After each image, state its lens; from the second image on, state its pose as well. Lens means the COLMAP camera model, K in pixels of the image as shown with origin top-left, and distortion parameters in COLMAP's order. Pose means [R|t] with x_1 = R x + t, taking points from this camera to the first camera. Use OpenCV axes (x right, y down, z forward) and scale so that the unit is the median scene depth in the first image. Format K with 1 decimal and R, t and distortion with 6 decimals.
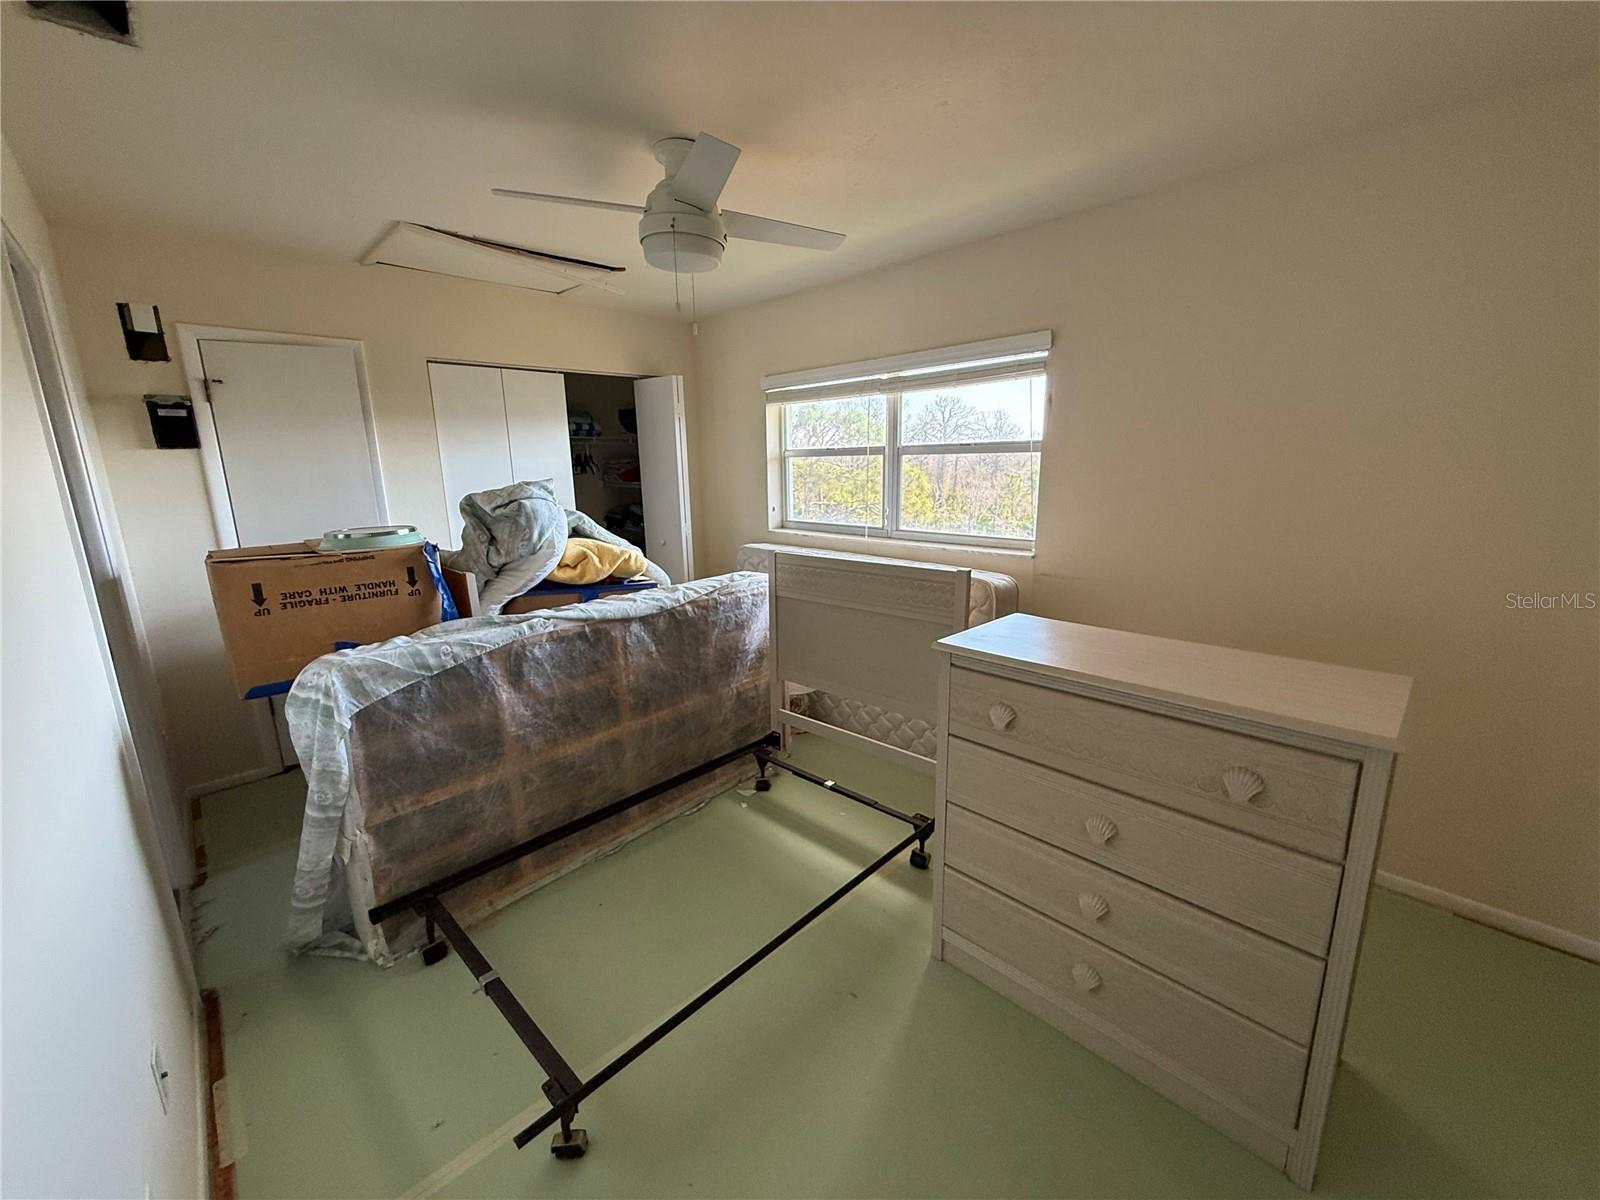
lens RADIAL K [[641.1, 0, 803.9], [0, 641.1, 600.3], [0, 0, 1]] dist [0.000097, 0.000087]
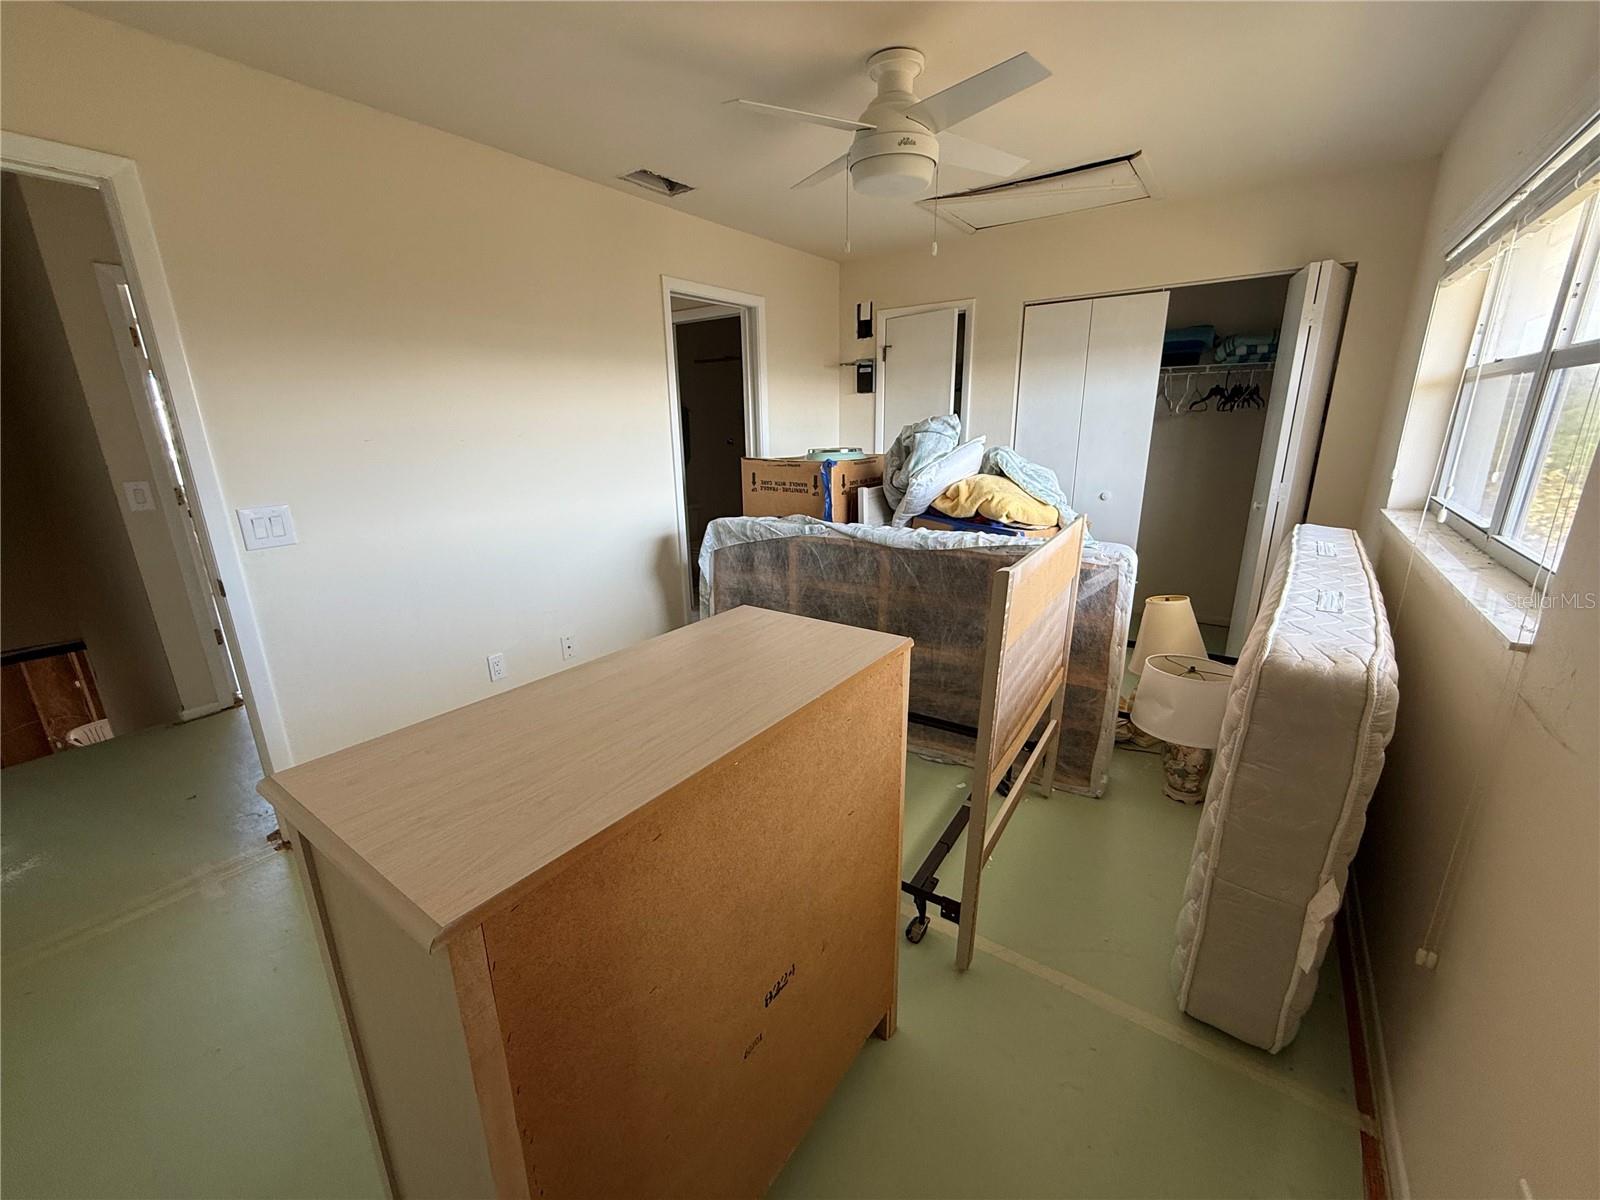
lens RADIAL K [[641.1, 0, 802.3], [0, 641.1, 602.6], [0, 0, 1]] dist [0.000097, 0.000087]
pose [[0.177474, 0.286091, -0.941623, 0.669540], [-0.193819, 0.948234, 0.251569, -0.112707], [0.964851, 0.137857, 0.223737, 0.565296]]
